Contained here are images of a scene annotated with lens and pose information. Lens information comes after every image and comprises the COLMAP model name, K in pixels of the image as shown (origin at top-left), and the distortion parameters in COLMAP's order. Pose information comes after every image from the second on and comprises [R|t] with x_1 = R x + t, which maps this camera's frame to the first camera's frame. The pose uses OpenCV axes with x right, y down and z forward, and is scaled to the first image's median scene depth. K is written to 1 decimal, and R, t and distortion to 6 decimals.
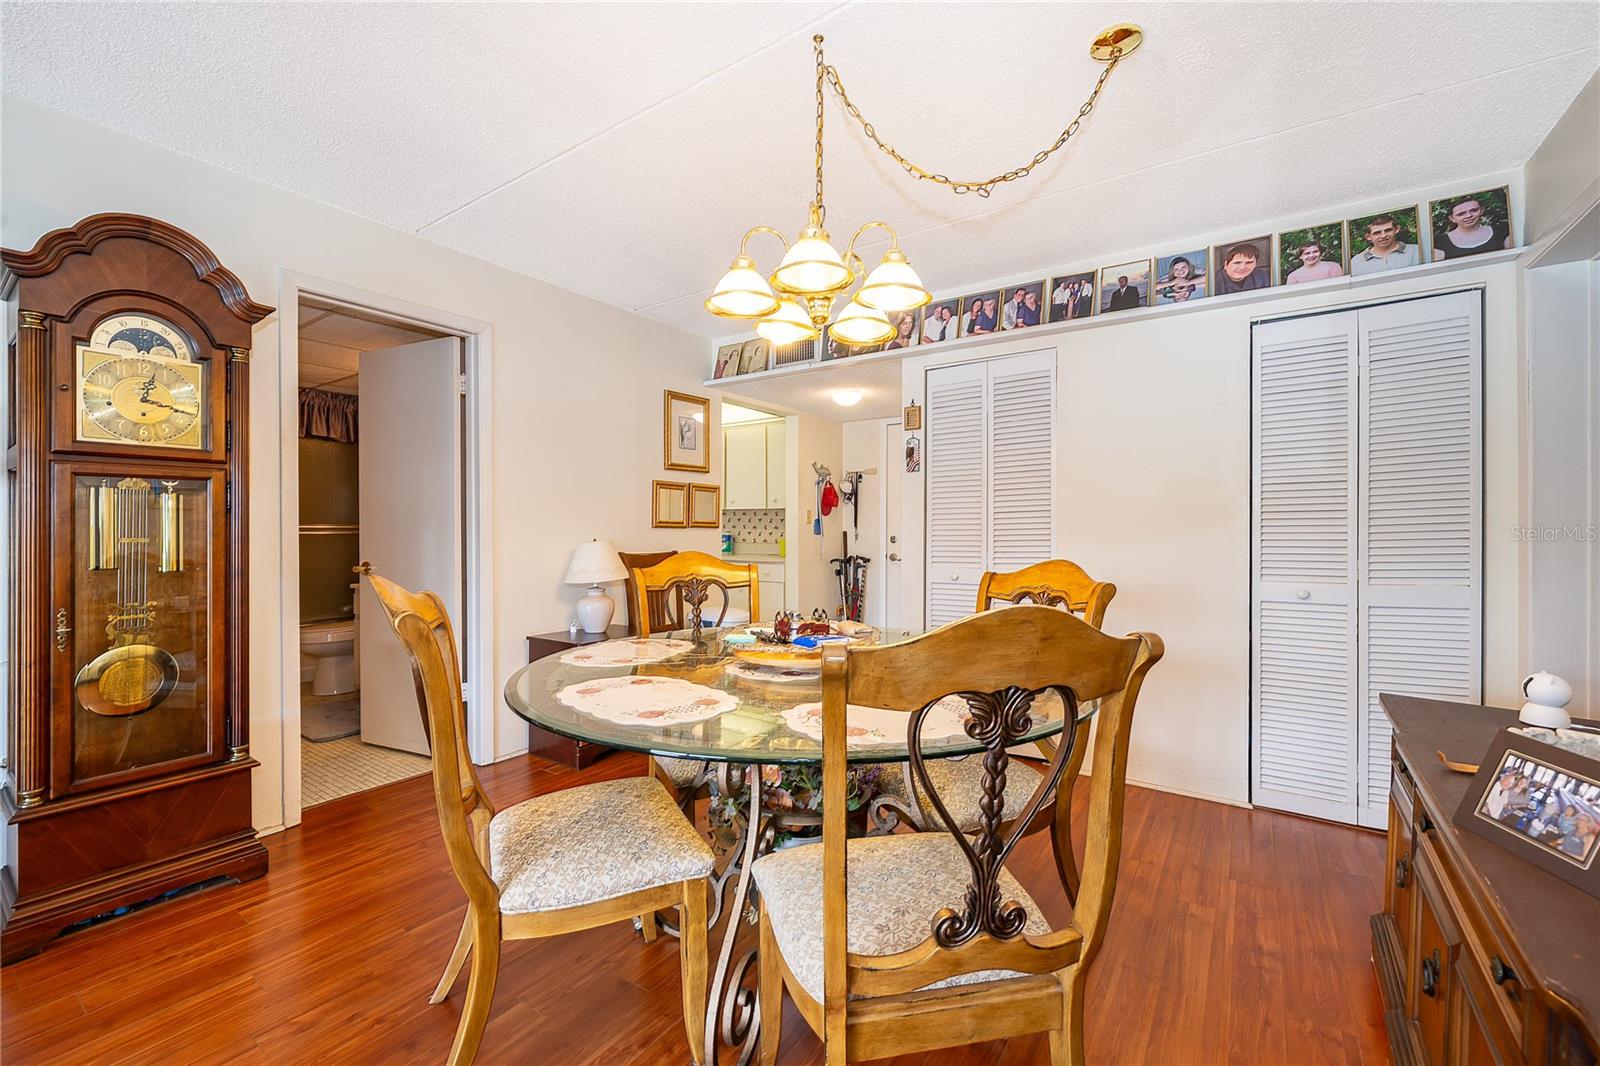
lens RADIAL K [[651.2, 0, 800.0], [0, 651.2, 533.0], [0, 0, 1]] dist [-0.003392, -0.000286]
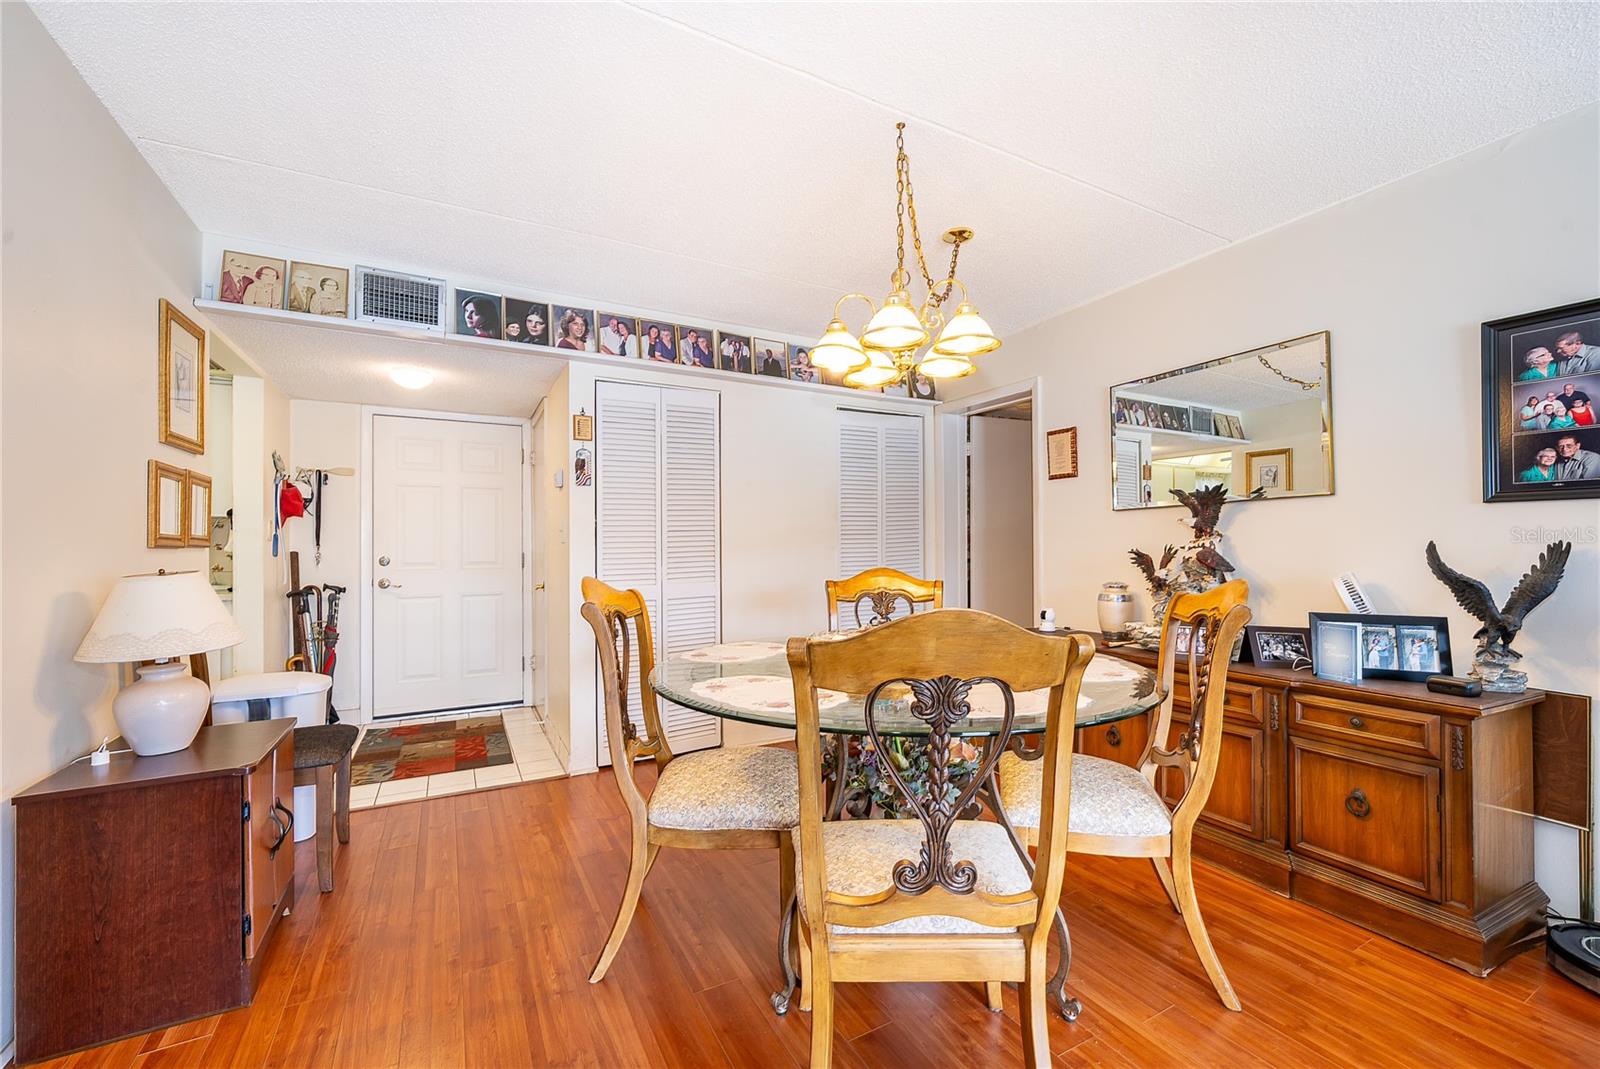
lens RADIAL K [[654.2, 0, 804.6], [0, 654.2, 546.3], [0, 0, 1]] dist [-0.000372, -0.000080]
pose [[0.446965, -0.005216, 0.894536, -0.568990], [0.011061, 0.999939, 0.000304, -0.004943], [-0.894483, 0.009758, 0.446995, 0.328305]]
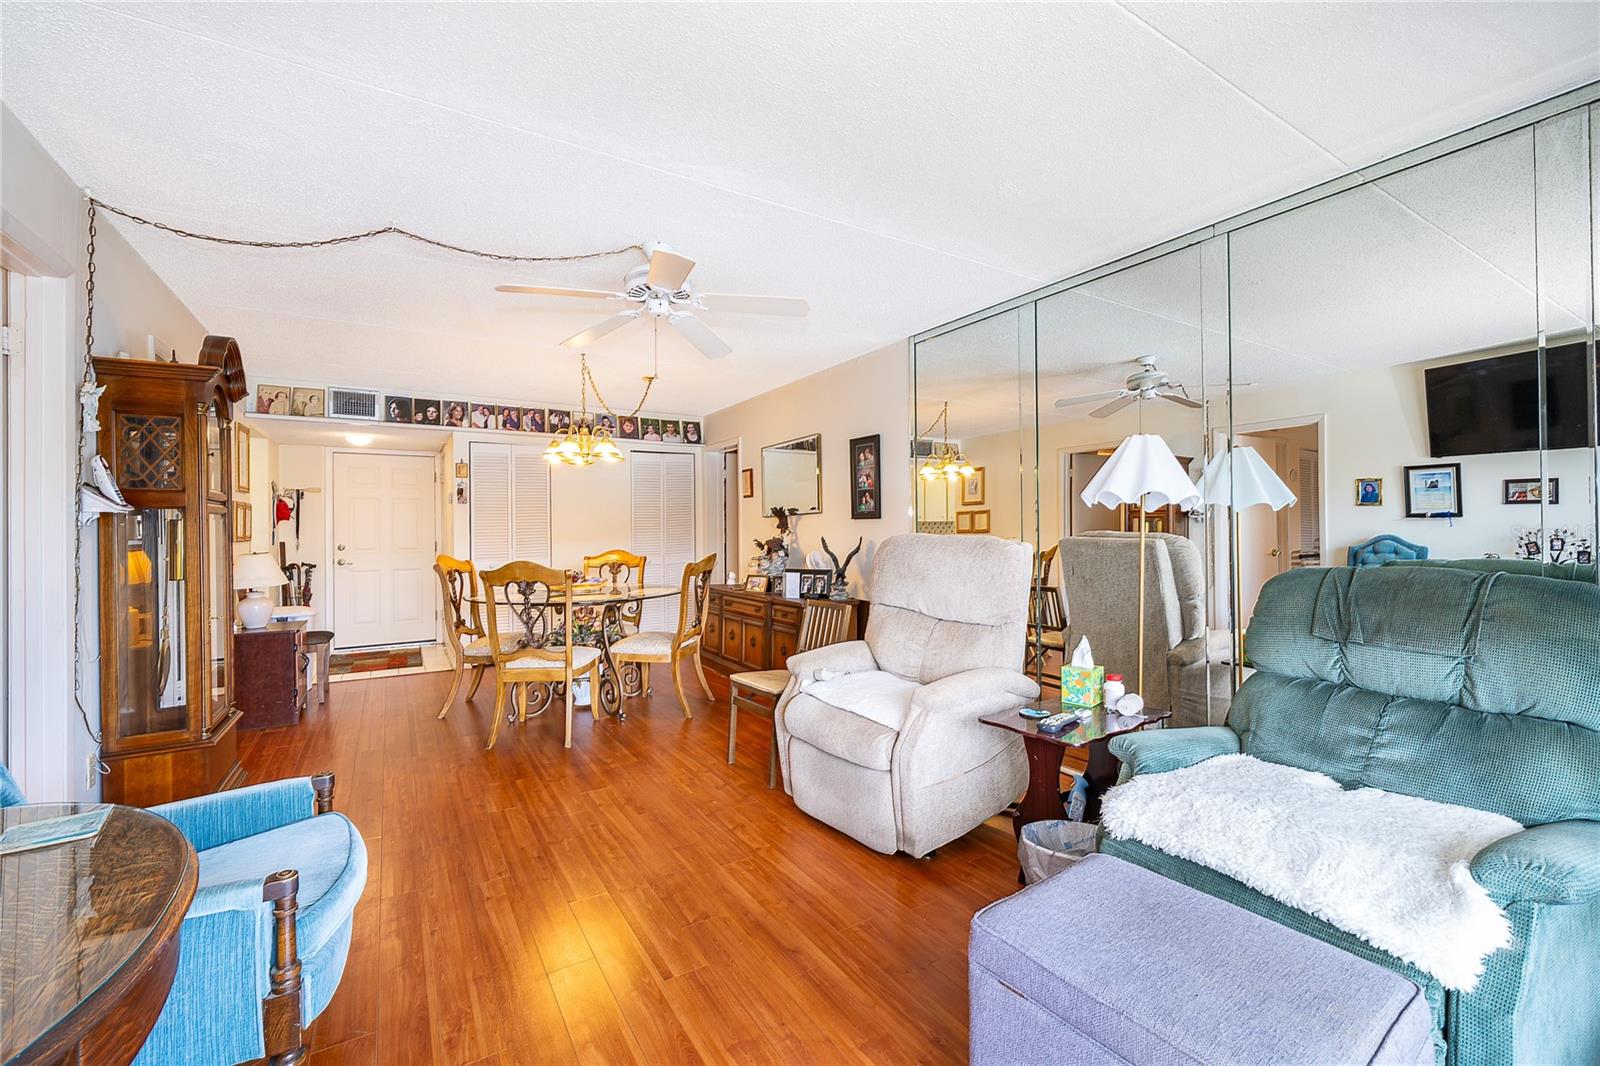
lens RADIAL K [[660.0, 0, 795.3], [0, 660.0, 532.0], [0, 0, 1]] dist [0.002981, 0.000208]
pose [[0.403720, -0.009866, 0.914829, -1.081535], [0.015358, 0.999874, 0.004006, -0.019330], [-0.914754, 0.012433, 0.403821, -0.451614]]
